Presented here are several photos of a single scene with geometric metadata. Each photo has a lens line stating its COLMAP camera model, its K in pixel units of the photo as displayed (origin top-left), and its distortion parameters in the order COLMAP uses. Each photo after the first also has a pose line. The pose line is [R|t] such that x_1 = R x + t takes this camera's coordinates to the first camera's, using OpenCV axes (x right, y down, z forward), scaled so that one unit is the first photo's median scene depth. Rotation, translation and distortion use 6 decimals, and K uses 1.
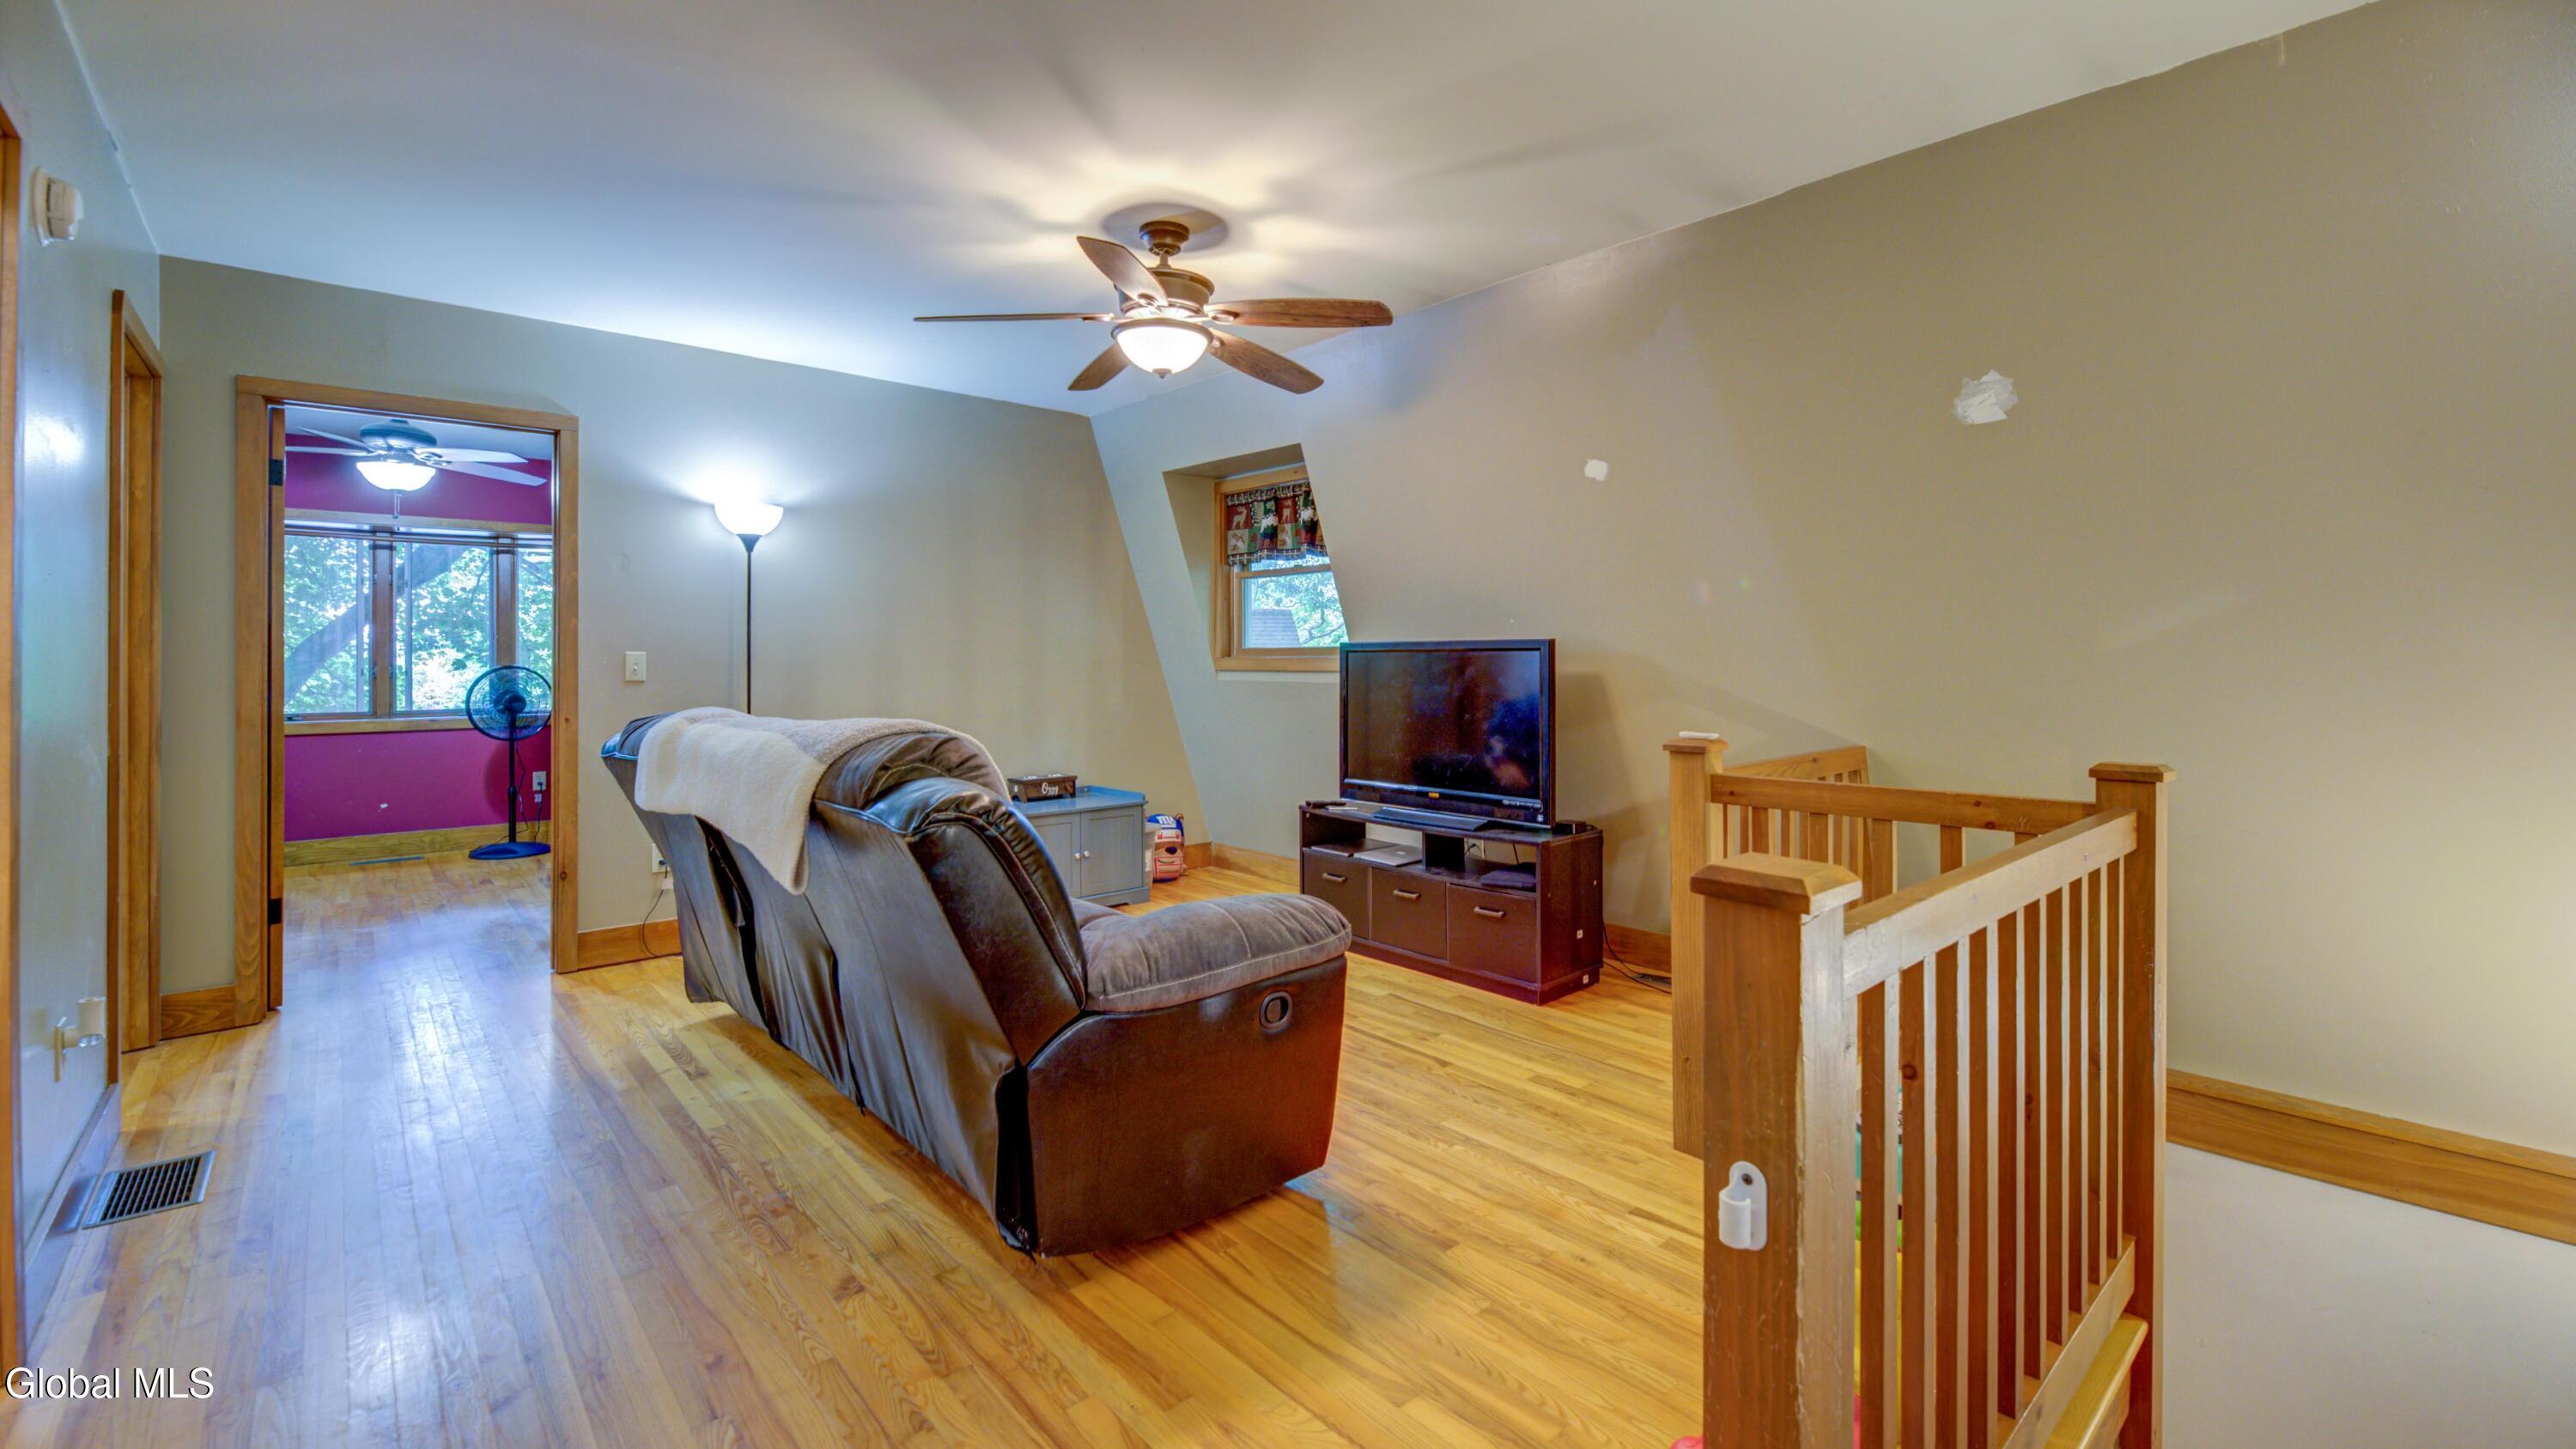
lens RADIAL K [[1084.3, 0, 1283.6], [0, 1084.3, 646.7], [0, 0, 1]] dist [0.000992, 0.000140]
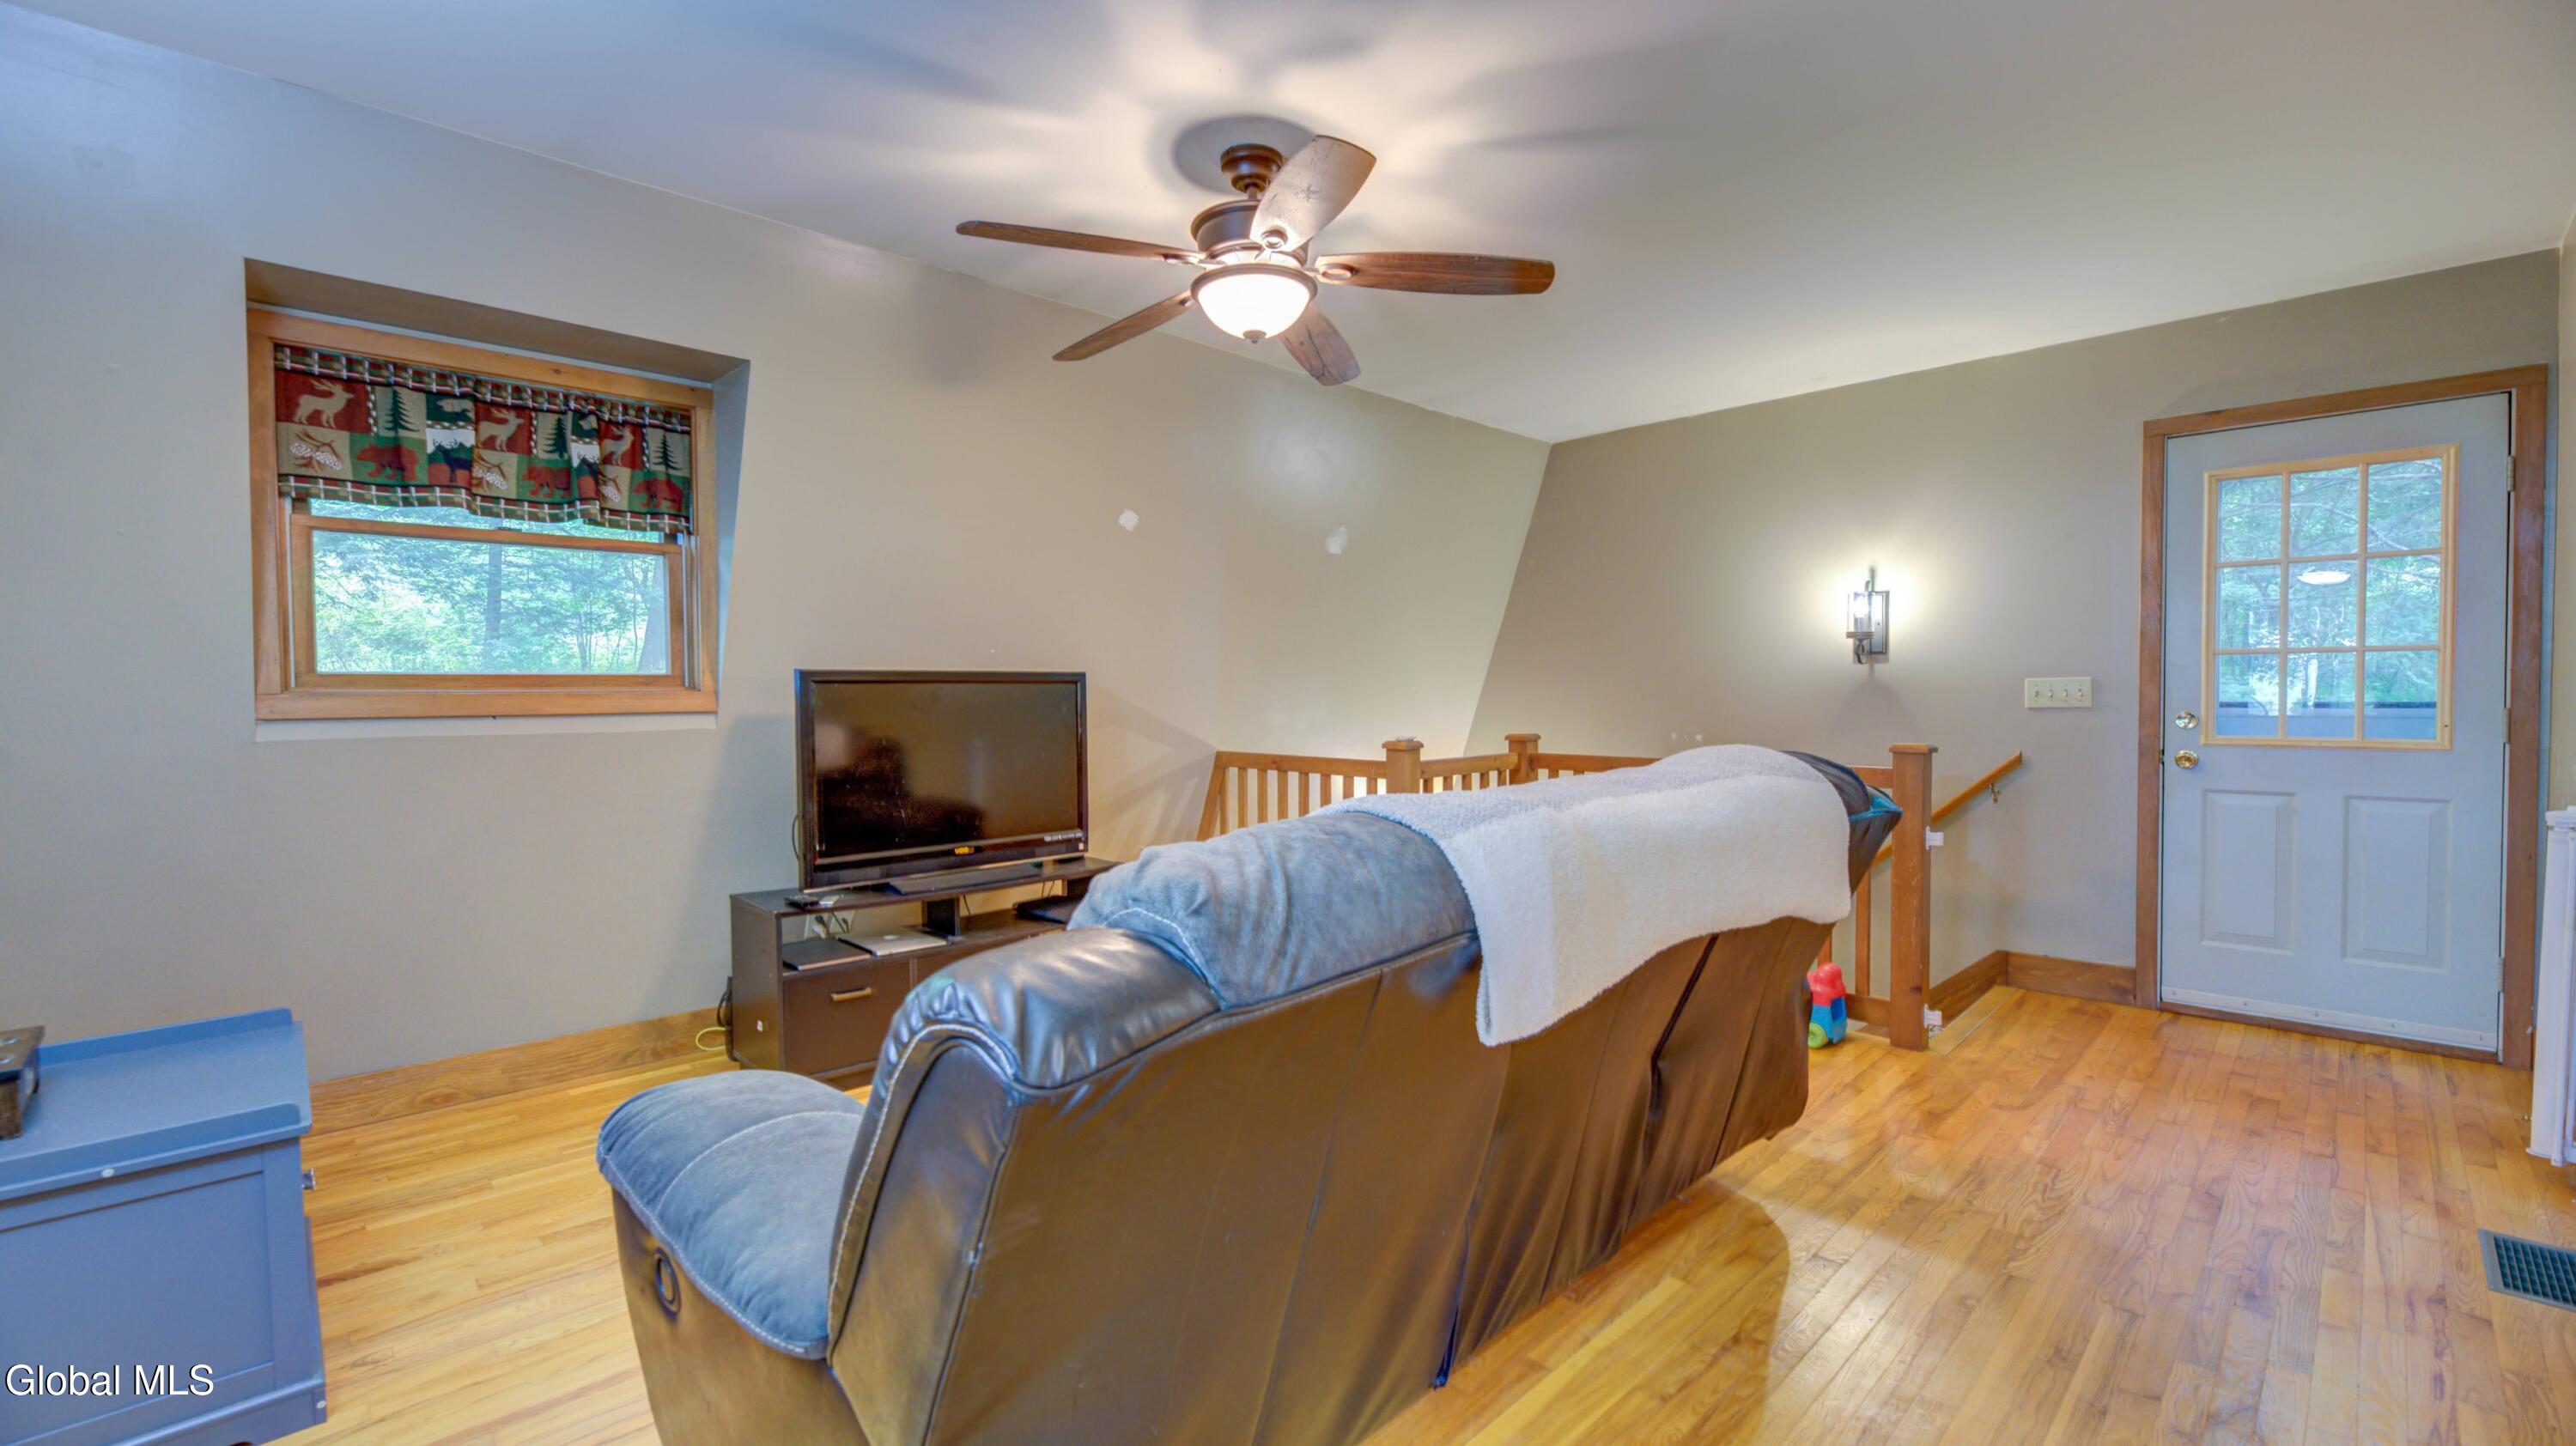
lens RADIAL K [[1055.0, 0, 1290.4], [0, 1055.0, 708.2], [0, 0, 1]] dist [-0.001608, -0.000217]
pose [[-0.044168, -0.013589, 0.998932, -0.683220], [-0.003192, 0.999904, 0.013461, 0.012114], [-0.999019, -0.002594, -0.044207, 0.759230]]
